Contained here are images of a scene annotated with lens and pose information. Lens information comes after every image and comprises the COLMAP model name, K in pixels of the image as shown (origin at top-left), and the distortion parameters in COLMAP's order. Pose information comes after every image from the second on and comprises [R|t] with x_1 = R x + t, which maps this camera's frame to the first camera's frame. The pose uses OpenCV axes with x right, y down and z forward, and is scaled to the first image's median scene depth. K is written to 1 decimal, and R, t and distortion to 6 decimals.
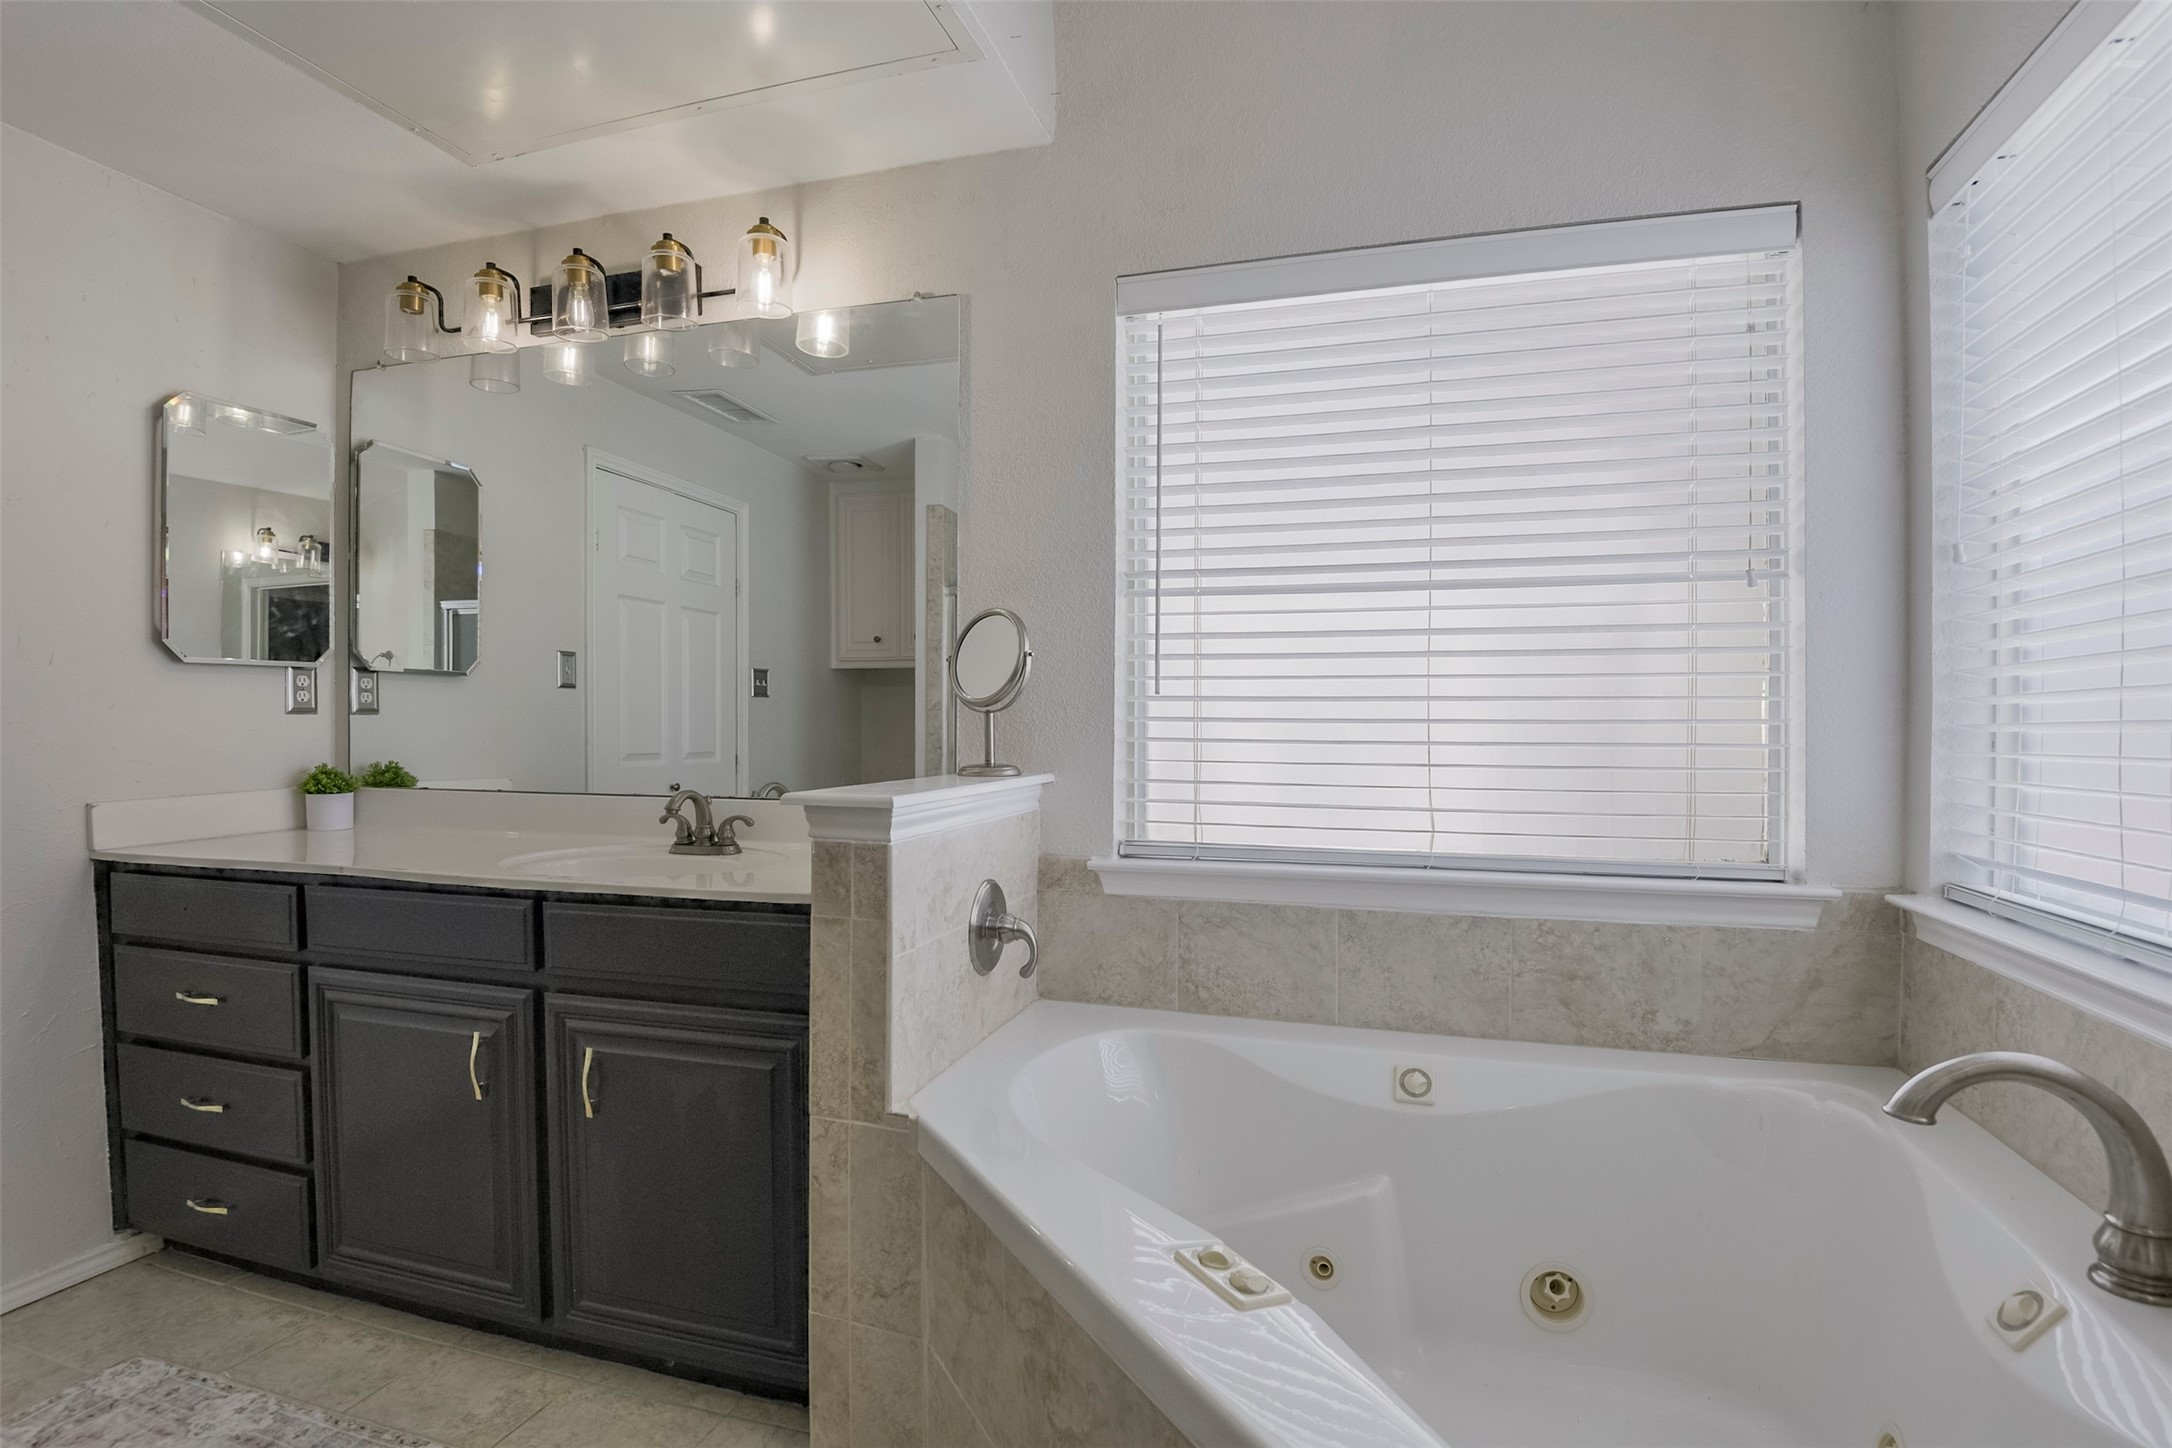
lens RADIAL K [[1051.7, 0, 1086.0], [0, 1051.7, 724.0], [0, 0, 1]] dist [-0.031184, -0.000006]
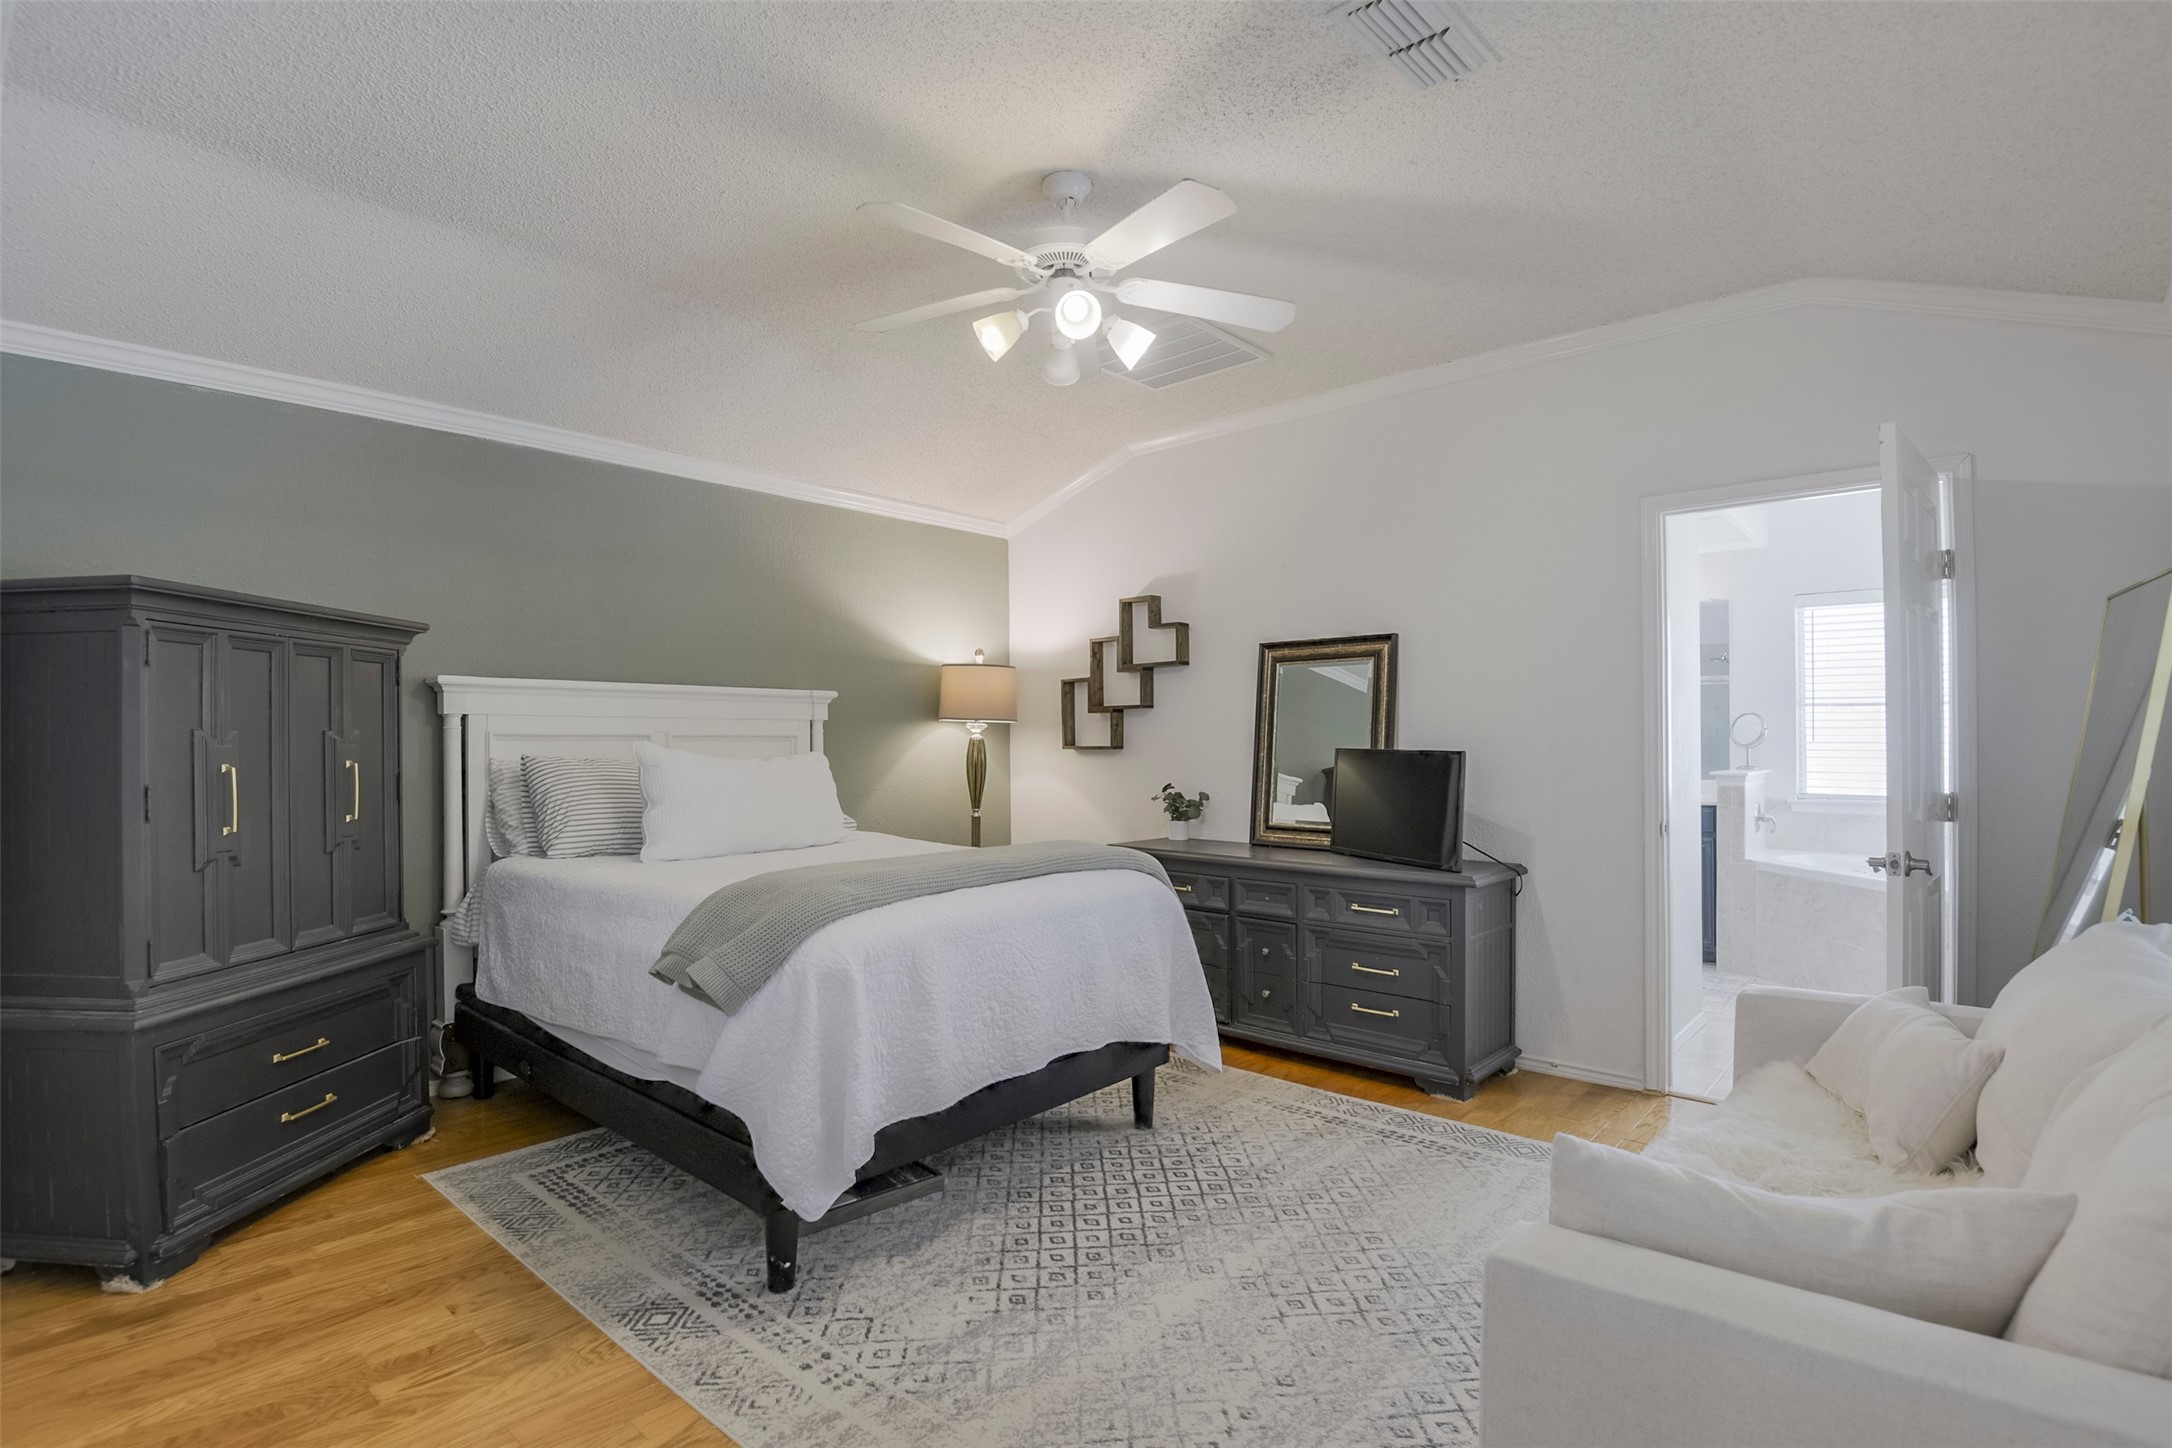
lens RADIAL K [[1051.7, 0, 1086.0], [0, 1051.7, 724.0], [0, 0, 1]] dist [-0.031184, -0.000006]
pose [[0.913454, -0.005653, -0.406904, -0.592437], [0.001304, 0.999939, -0.010965, -0.047610], [0.406941, 0.009486, 0.913405, -2.375571]]
